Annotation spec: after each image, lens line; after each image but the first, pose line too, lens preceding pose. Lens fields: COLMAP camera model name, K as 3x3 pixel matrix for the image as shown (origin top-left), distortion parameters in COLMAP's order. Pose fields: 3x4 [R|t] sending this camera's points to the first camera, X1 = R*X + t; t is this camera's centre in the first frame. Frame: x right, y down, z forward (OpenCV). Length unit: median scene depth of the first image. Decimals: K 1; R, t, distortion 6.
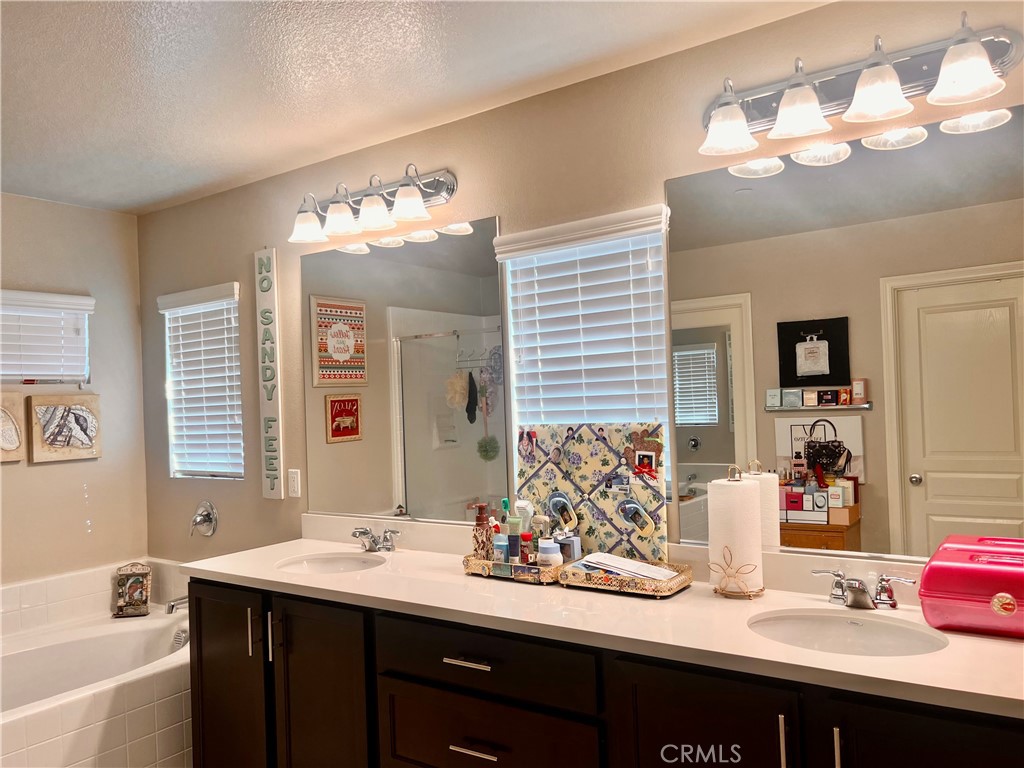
lens RADIAL K [[734.8, 0, 512.0], [0, 734.8, 384.0], [0, 0, 1]] dist [0.004862, -0.008490]
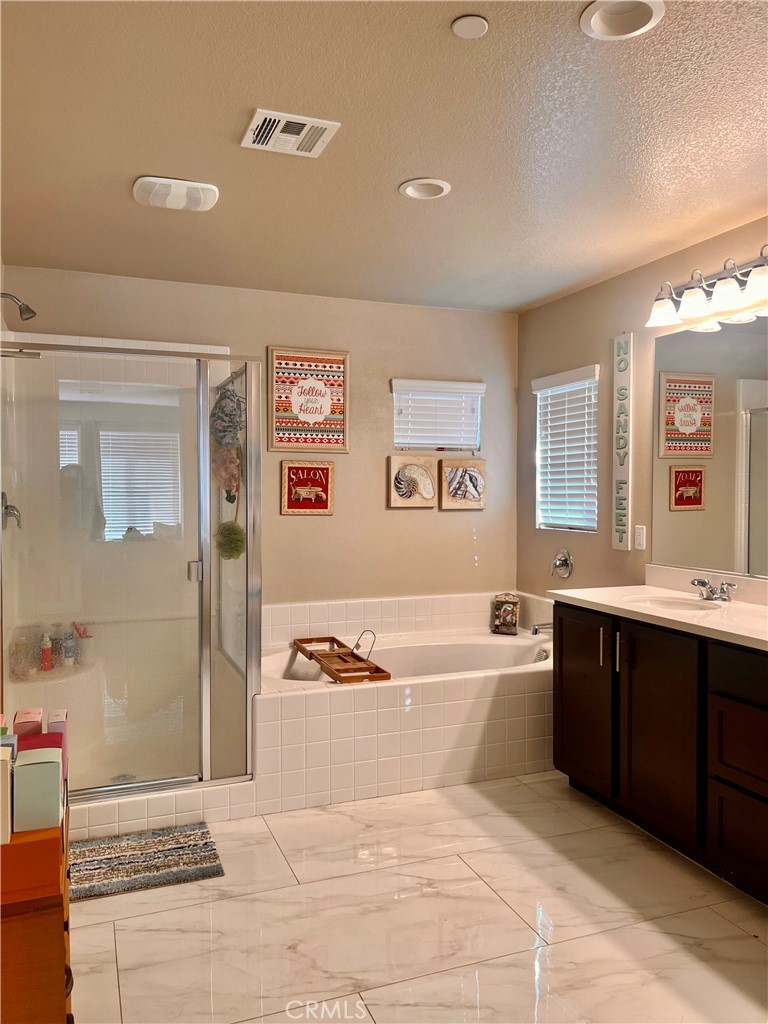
lens RADIAL K [[734.8, 0, 384.0], [0, 734.8, 512.0], [0, 0, 1]] dist [0.004862, -0.008490]
pose [[0.816572, 0.057354, -0.574387, 0.032628], [-0.019166, 0.997197, 0.072325, 0.016826], [0.576925, -0.048049, 0.815382, -0.154300]]
